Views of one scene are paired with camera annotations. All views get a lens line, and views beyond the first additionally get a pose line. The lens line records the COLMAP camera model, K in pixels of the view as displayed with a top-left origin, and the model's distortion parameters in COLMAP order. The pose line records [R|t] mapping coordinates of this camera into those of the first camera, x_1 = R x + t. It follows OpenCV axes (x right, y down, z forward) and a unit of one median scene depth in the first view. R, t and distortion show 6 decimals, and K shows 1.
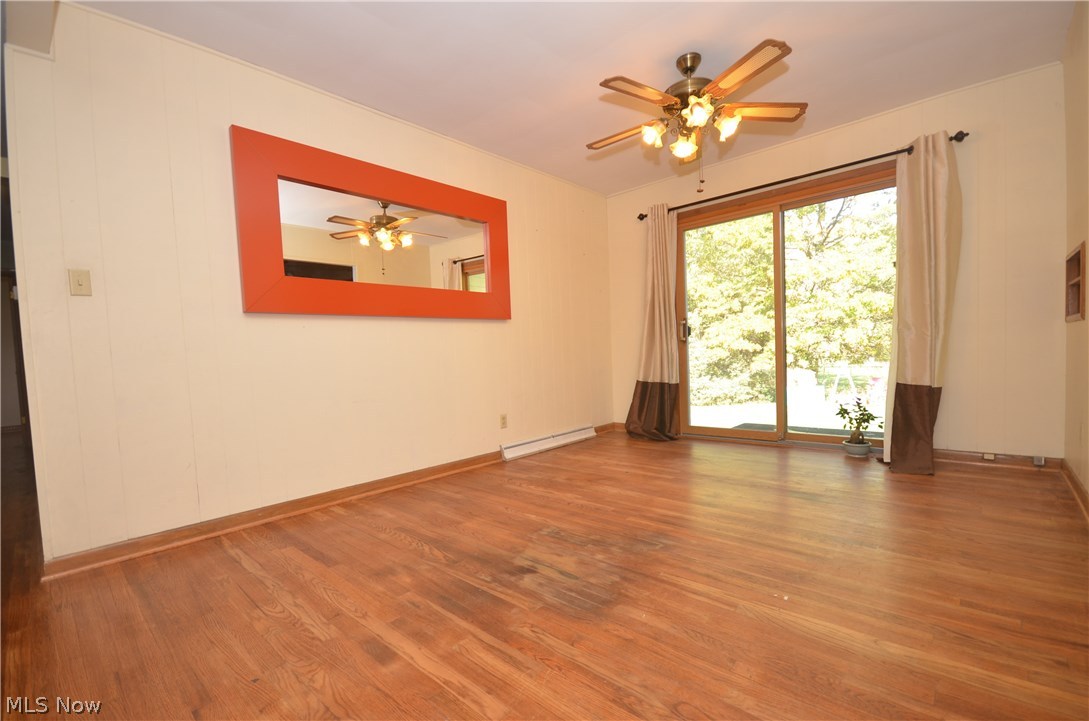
lens RADIAL K [[470.7, 0, 543.1], [0, 470.7, 377.0], [0, 0, 1]] dist [-0.004546, -0.000500]
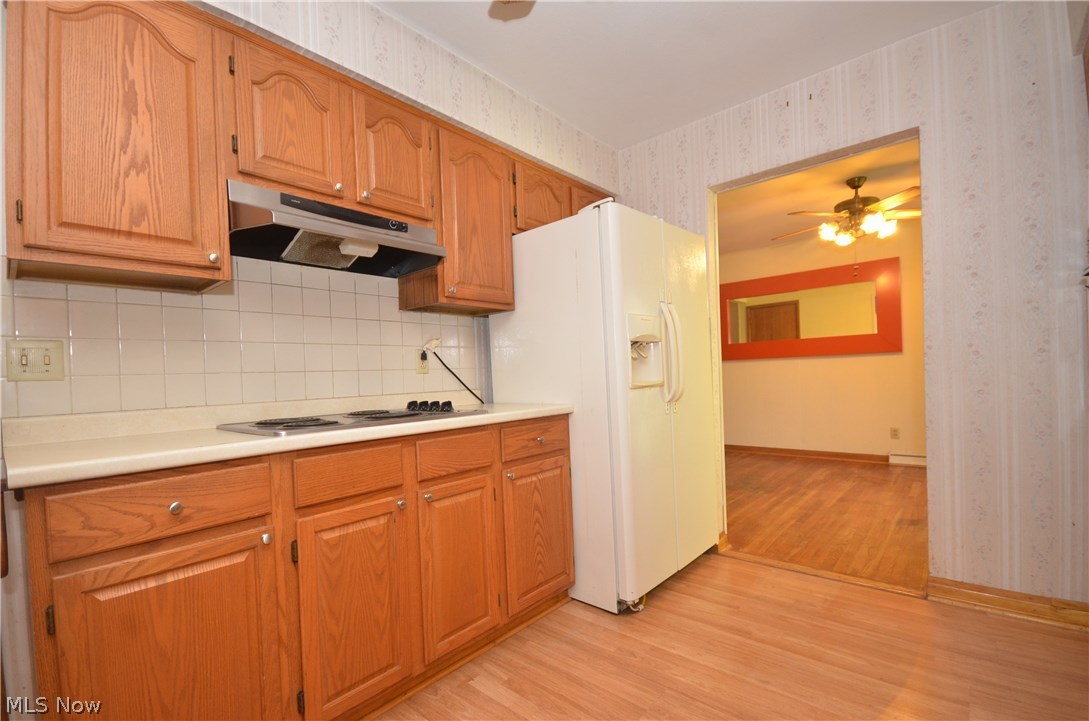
lens RADIAL K [[477.8, 0, 542.0], [0, 477.8, 378.3], [0, 0, 1]] dist [0.004104, -0.008575]
pose [[0.014158, 0.047891, -0.998752, 1.451701], [-0.011460, 0.998795, 0.047731, -0.127795], [0.999834, 0.010770, 0.014690, 0.052091]]
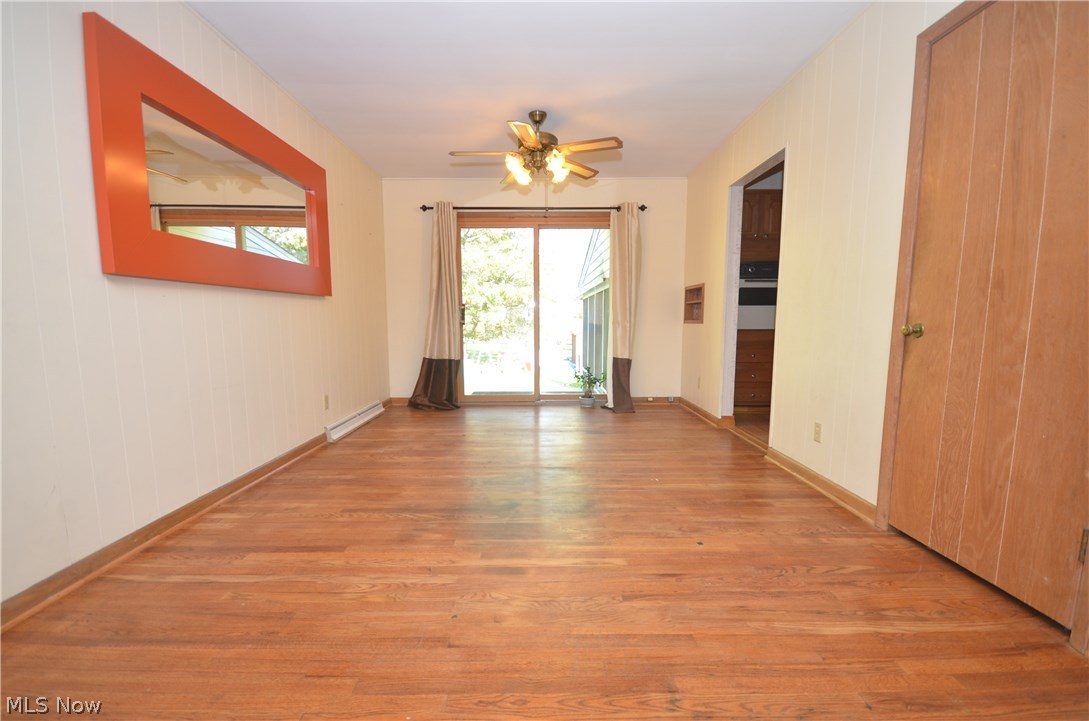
lens RADIAL K [[468.7, 0, 540.4], [0, 468.7, 378.7], [0, 0, 1]] dist [-0.011322, -0.000677]
pose [[0.738448, -0.043965, 0.672876, -0.505836], [0.005000, 0.998202, 0.059734, -0.011291], [-0.674292, -0.040746, 0.737339, 0.000181]]
